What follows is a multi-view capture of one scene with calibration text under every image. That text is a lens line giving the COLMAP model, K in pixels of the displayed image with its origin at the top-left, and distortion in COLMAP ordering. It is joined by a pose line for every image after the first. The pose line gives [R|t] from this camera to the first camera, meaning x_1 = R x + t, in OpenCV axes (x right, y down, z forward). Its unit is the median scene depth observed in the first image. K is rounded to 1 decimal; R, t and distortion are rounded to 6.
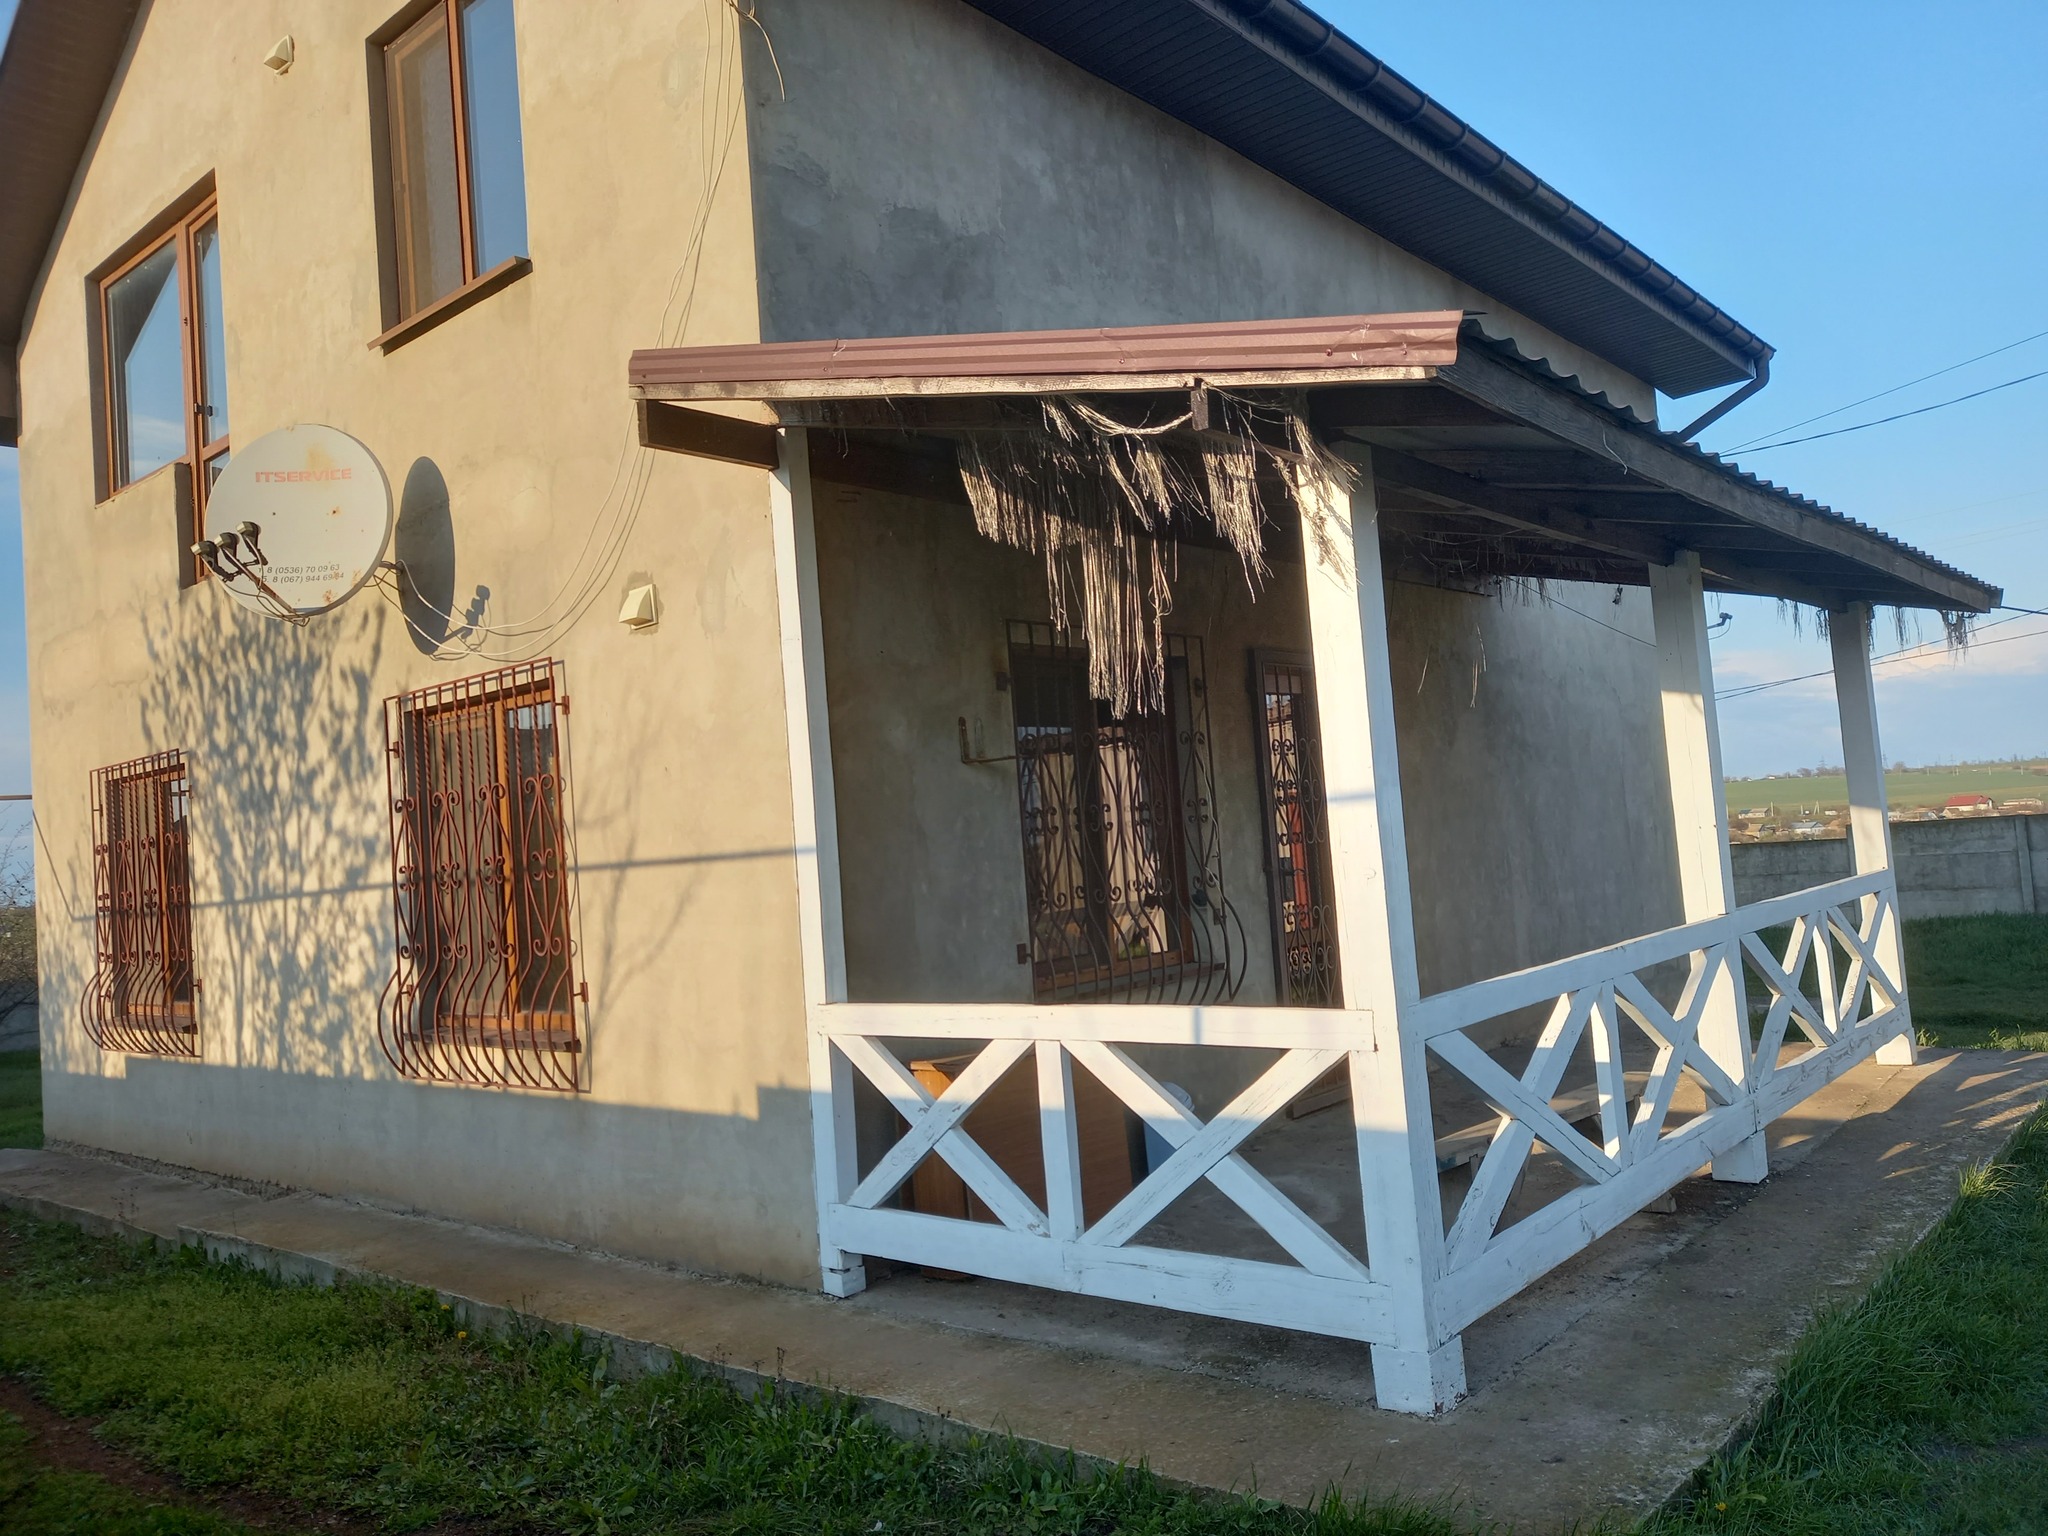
lens RADIAL K [[1465.1, 0, 1025.7], [0, 1465.1, 756.6], [0, 0, 1]] dist [0.040457, -0.034868]
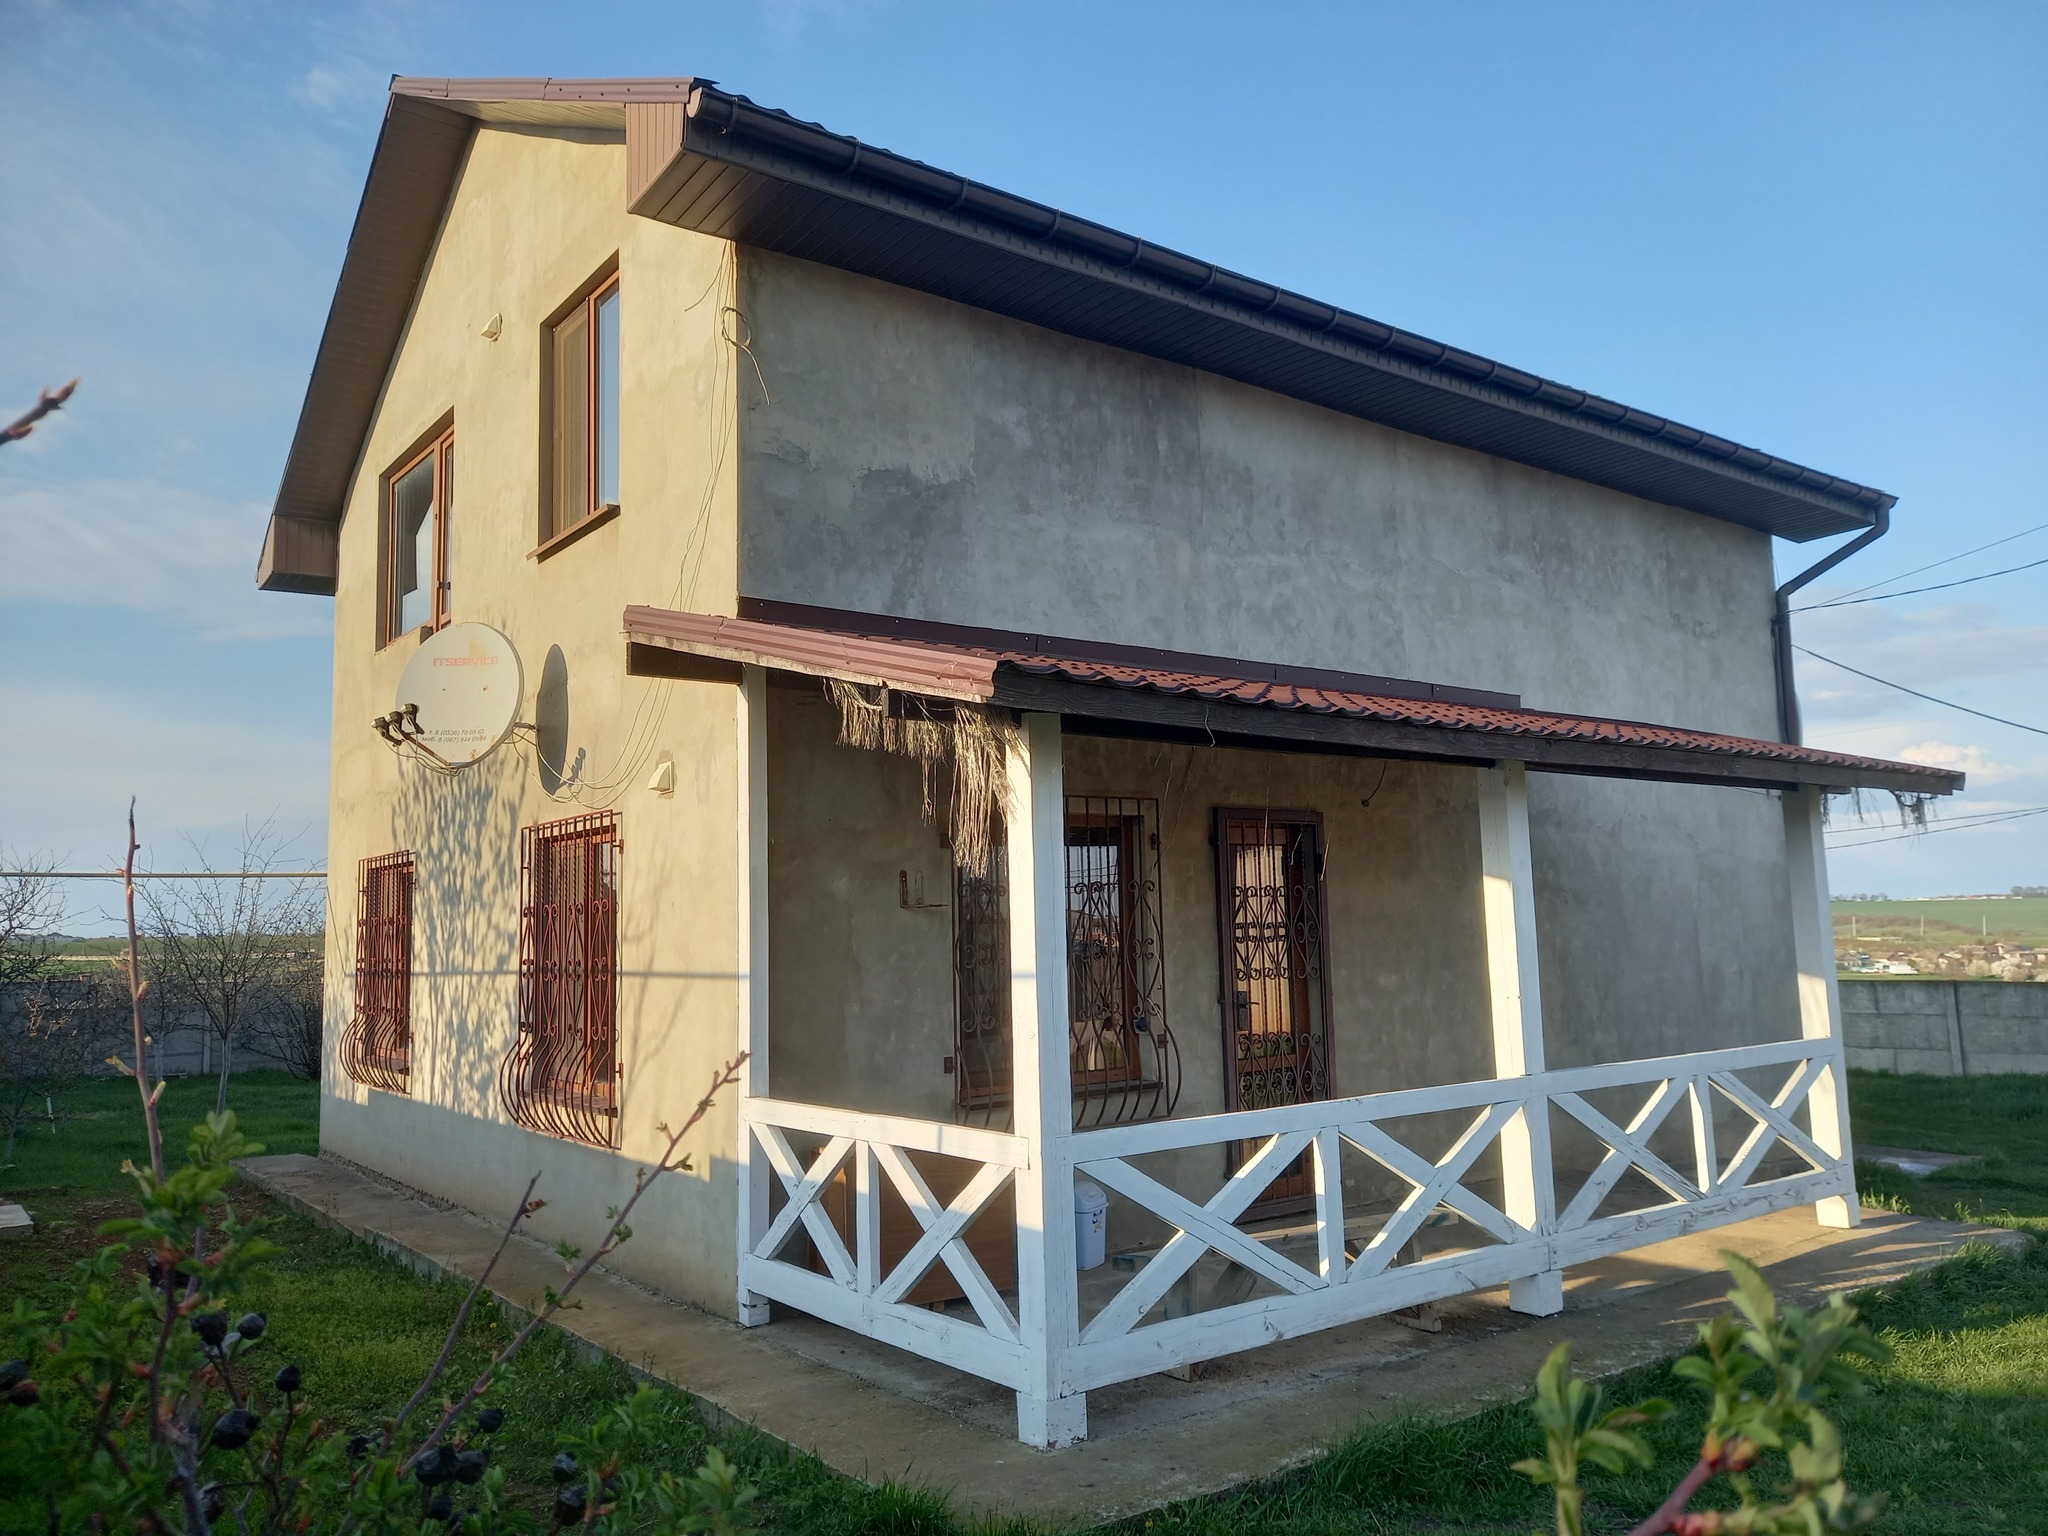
lens RADIAL K [[1465.1, 0, 1027.9], [0, 1465.1, 760.8], [0, 0, 1]] dist [0.040457, -0.034868]
pose [[0.977343, 0.028371, -0.209751, 0.294761], [-0.037978, 0.998399, -0.041918, -0.066707], [0.208226, 0.048934, 0.976856, -0.189136]]
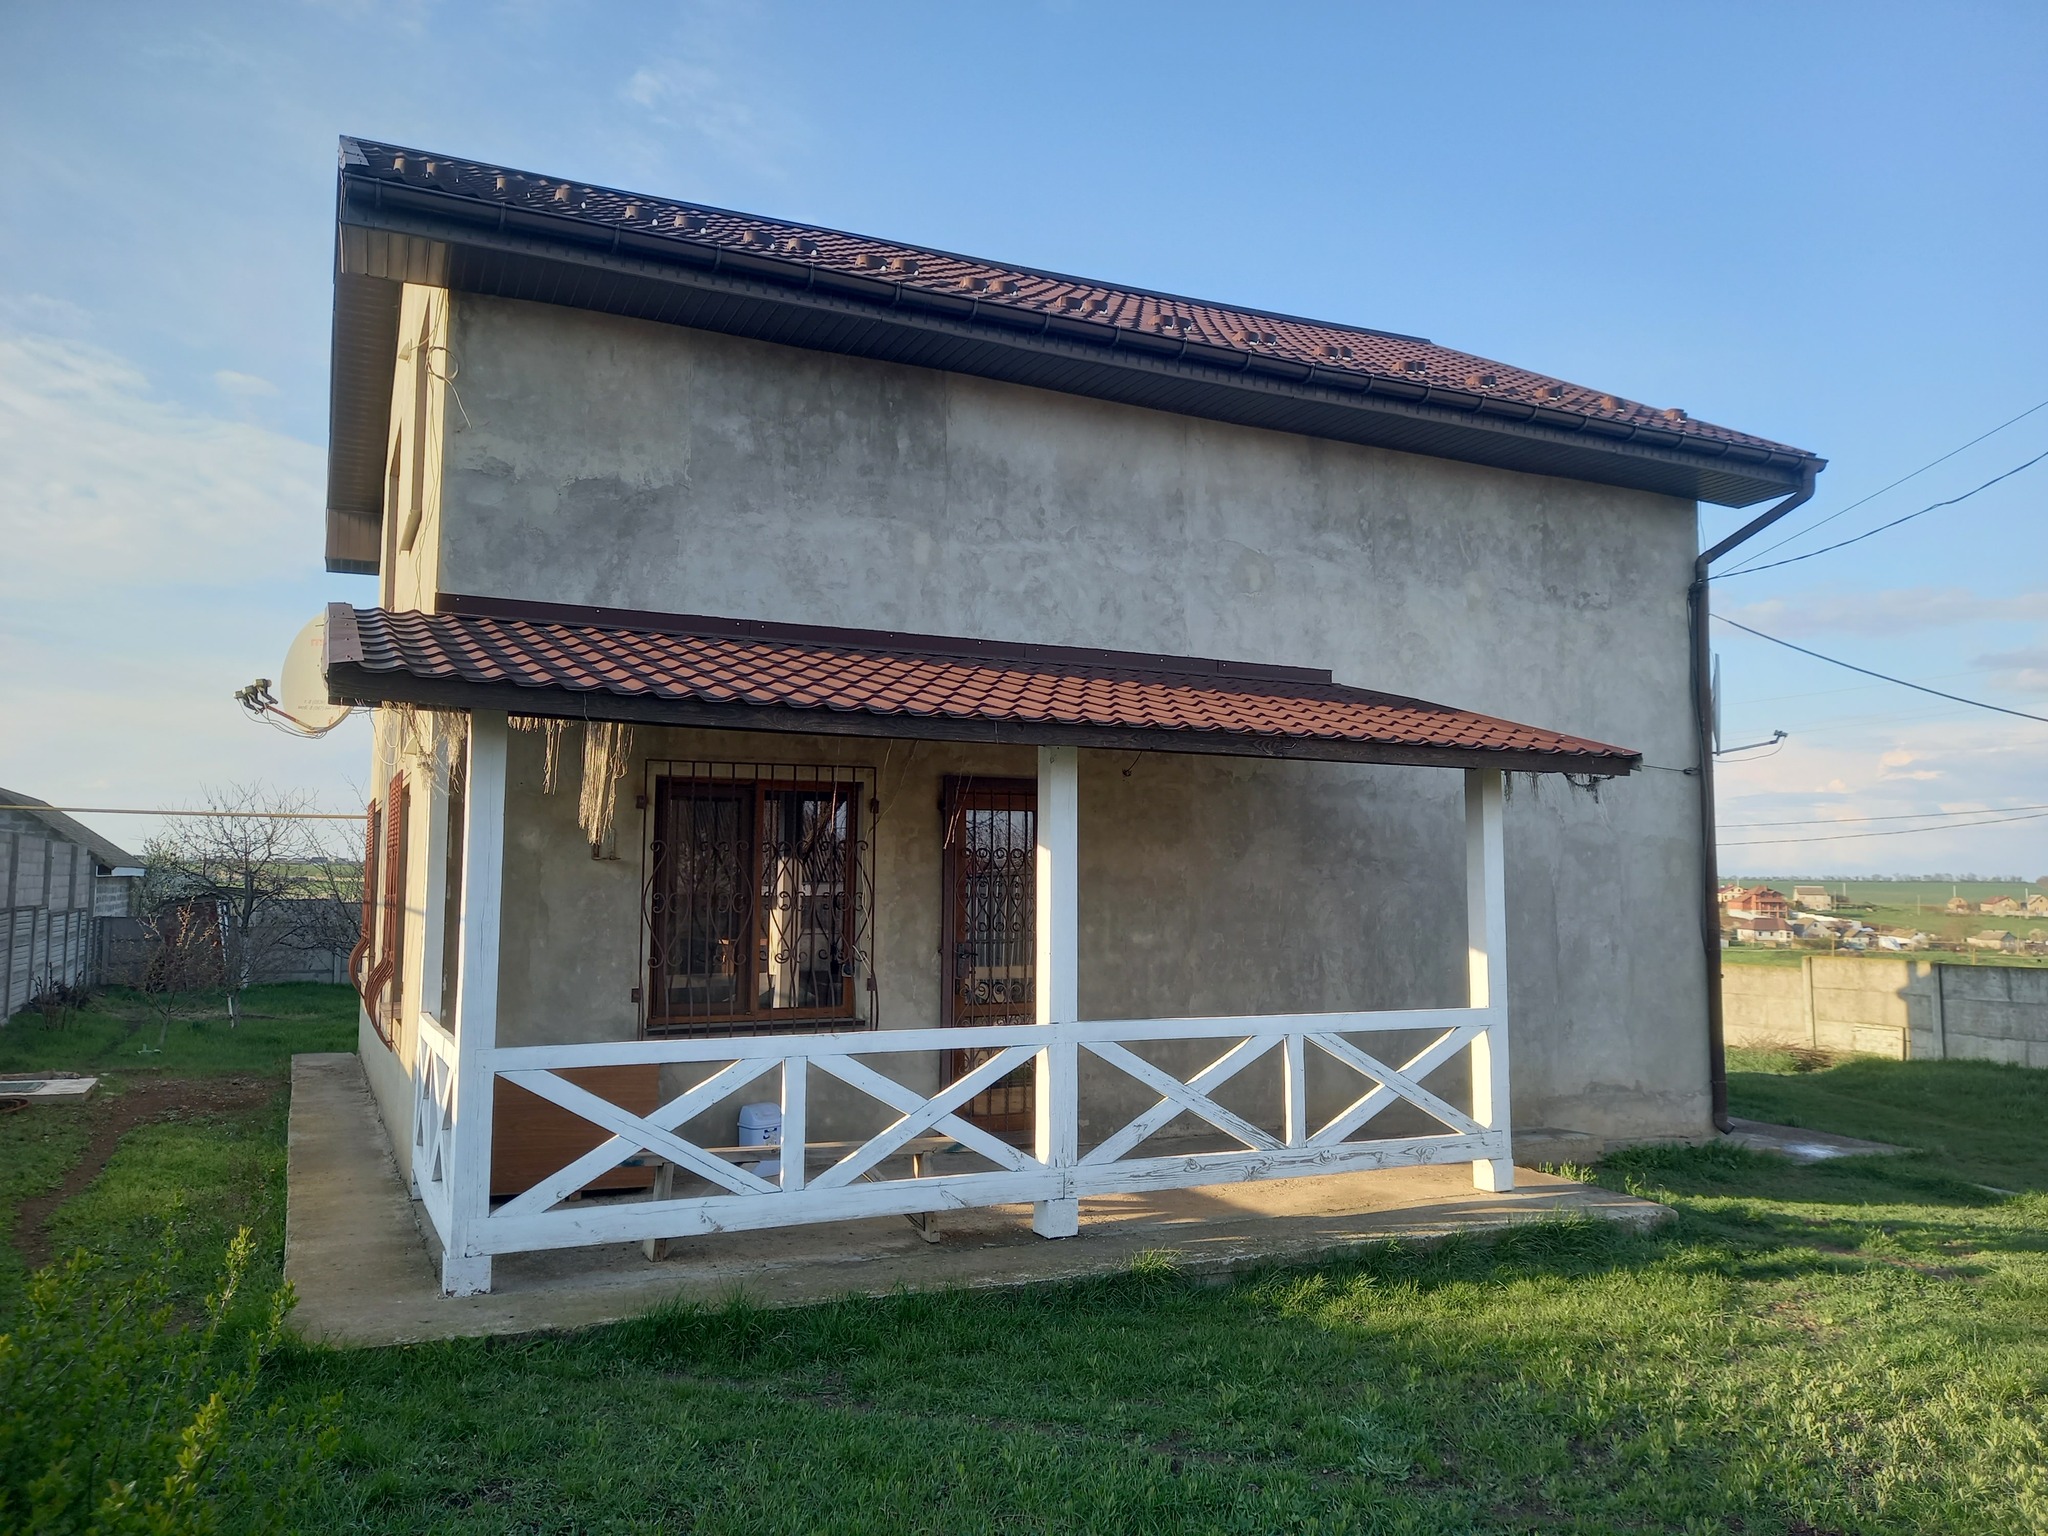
lens RADIAL K [[1465.1, 0, 1037.5], [0, 1465.1, 755.8], [0, 0, 1]] dist [0.040457, -0.034868]
pose [[0.919383, 0.047813, -0.390446, 0.849395], [-0.053781, 0.998543, -0.004359, -0.105914], [0.389669, 0.025006, 0.920616, -0.158040]]
